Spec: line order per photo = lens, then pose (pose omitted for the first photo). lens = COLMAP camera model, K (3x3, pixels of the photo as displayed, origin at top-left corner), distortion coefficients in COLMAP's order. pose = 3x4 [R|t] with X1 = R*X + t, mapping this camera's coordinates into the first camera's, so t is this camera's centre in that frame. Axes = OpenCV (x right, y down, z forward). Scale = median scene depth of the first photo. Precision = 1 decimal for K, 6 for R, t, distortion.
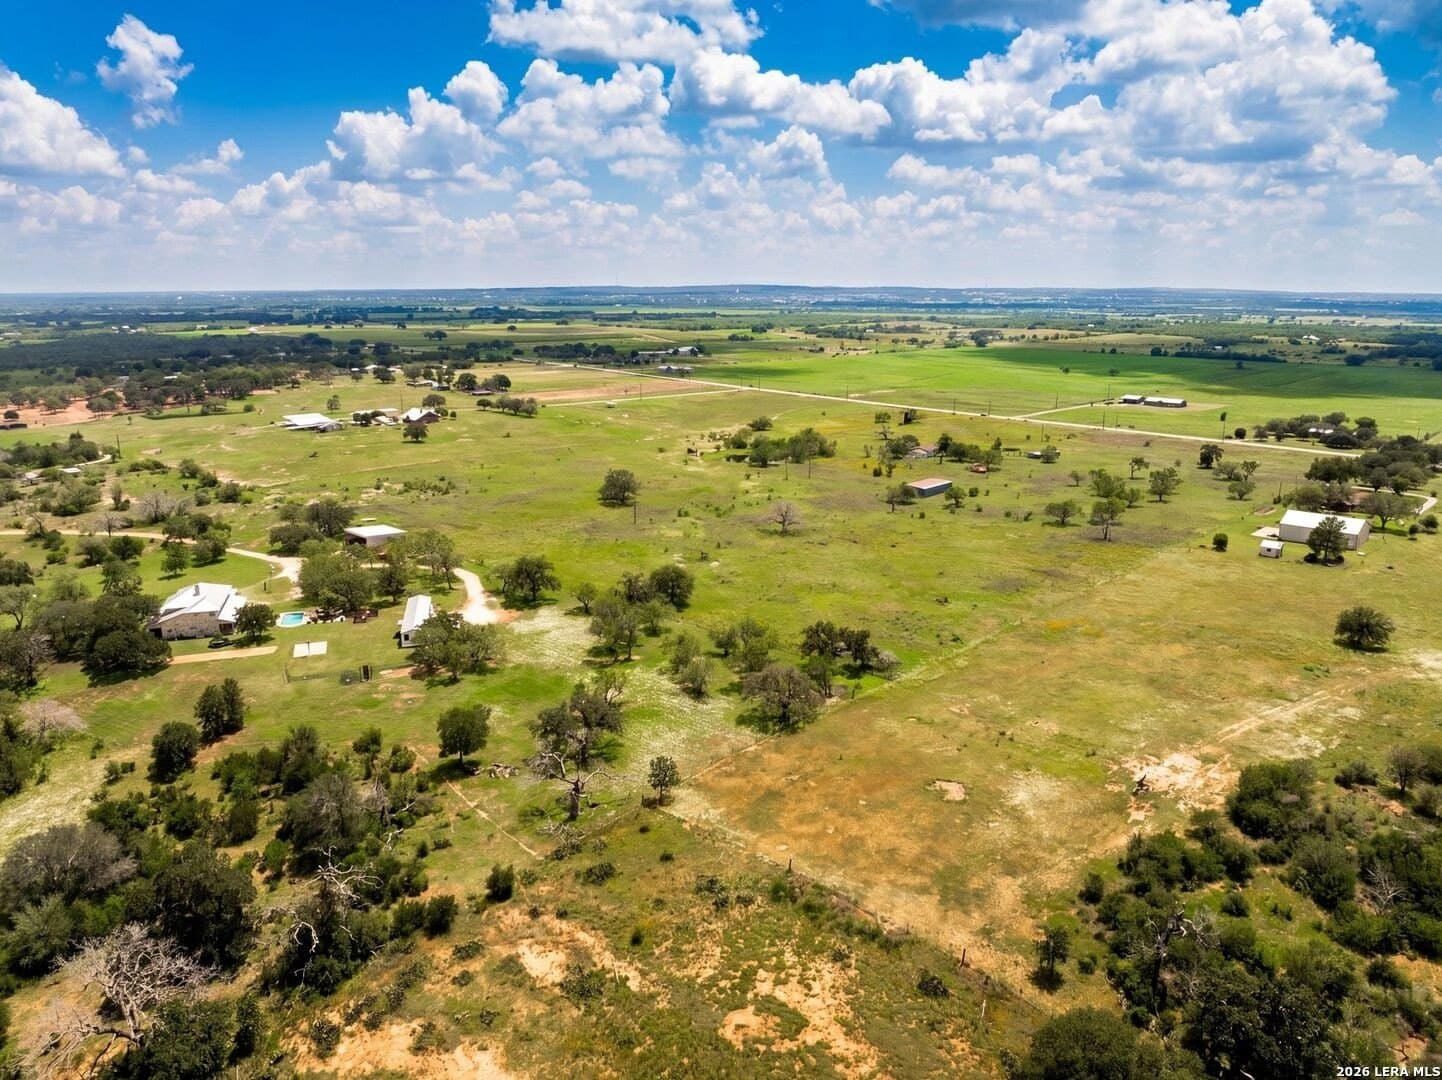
lens RADIAL K [[1043.5, 0, 730.5], [0, 1043.5, 556.4], [0, 0, 1]] dist [-0.020257, -0.029813]
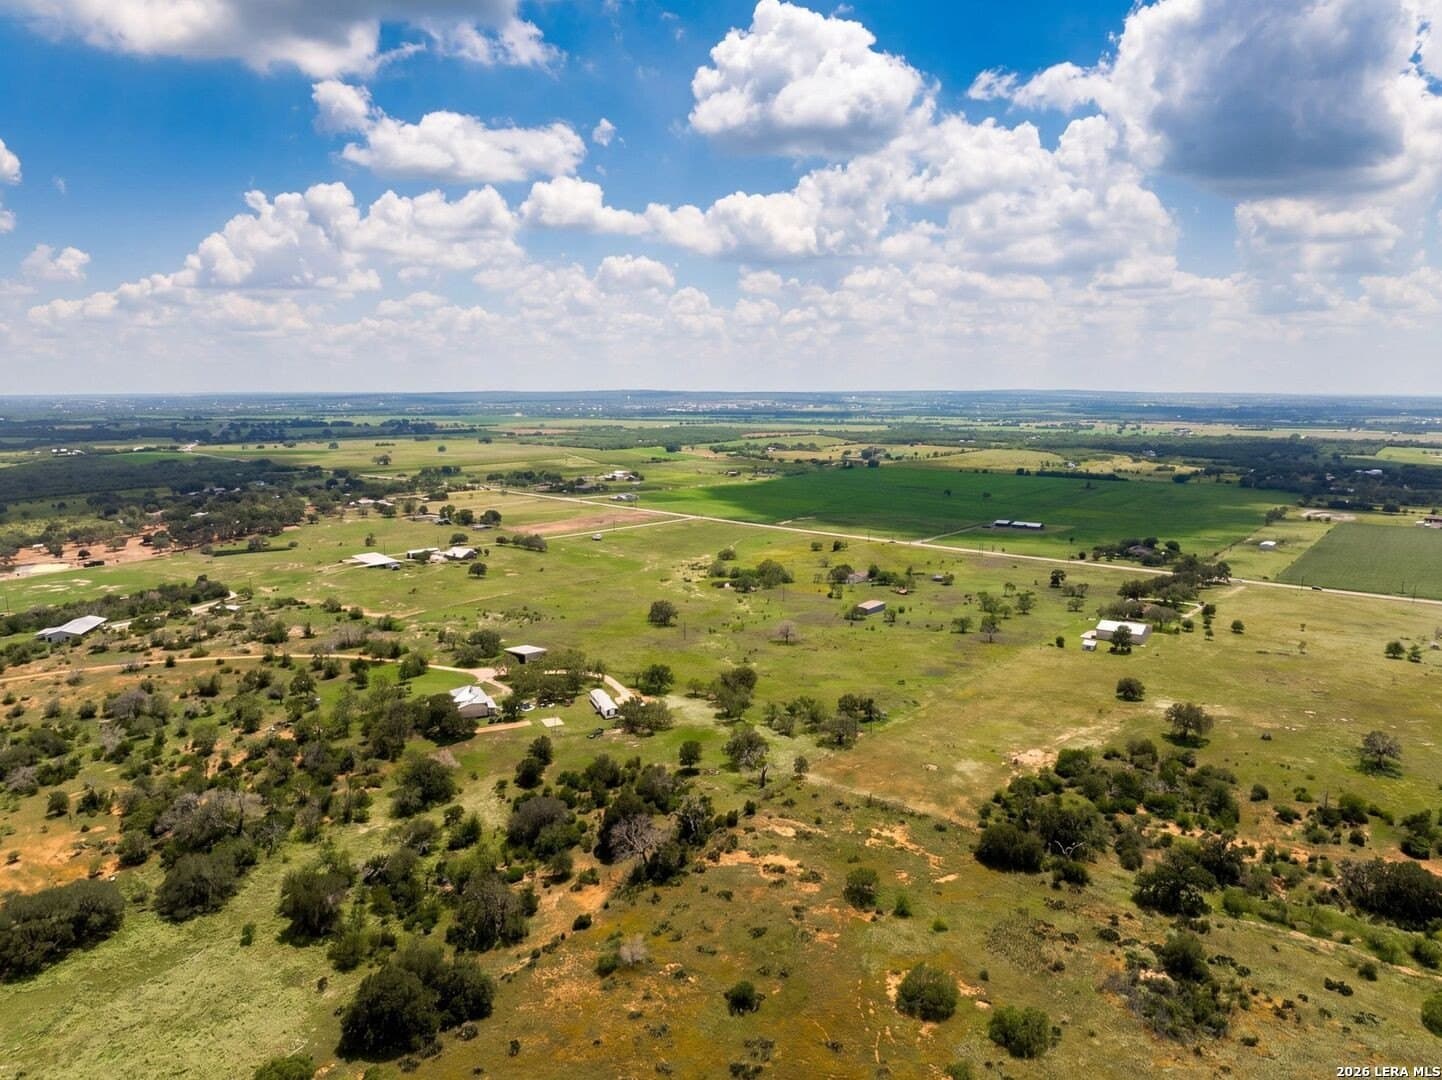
lens RADIAL K [[1043.5, 0, 730.5], [0, 1043.5, 556.4], [0, 0, 1]] dist [-0.020257, -0.029813]
pose [[0.993869, -0.018830, 0.108950, -0.255271], [0.028828, 0.995440, -0.090935, -0.015853], [-0.106741, 0.093518, 0.989879, -0.675209]]
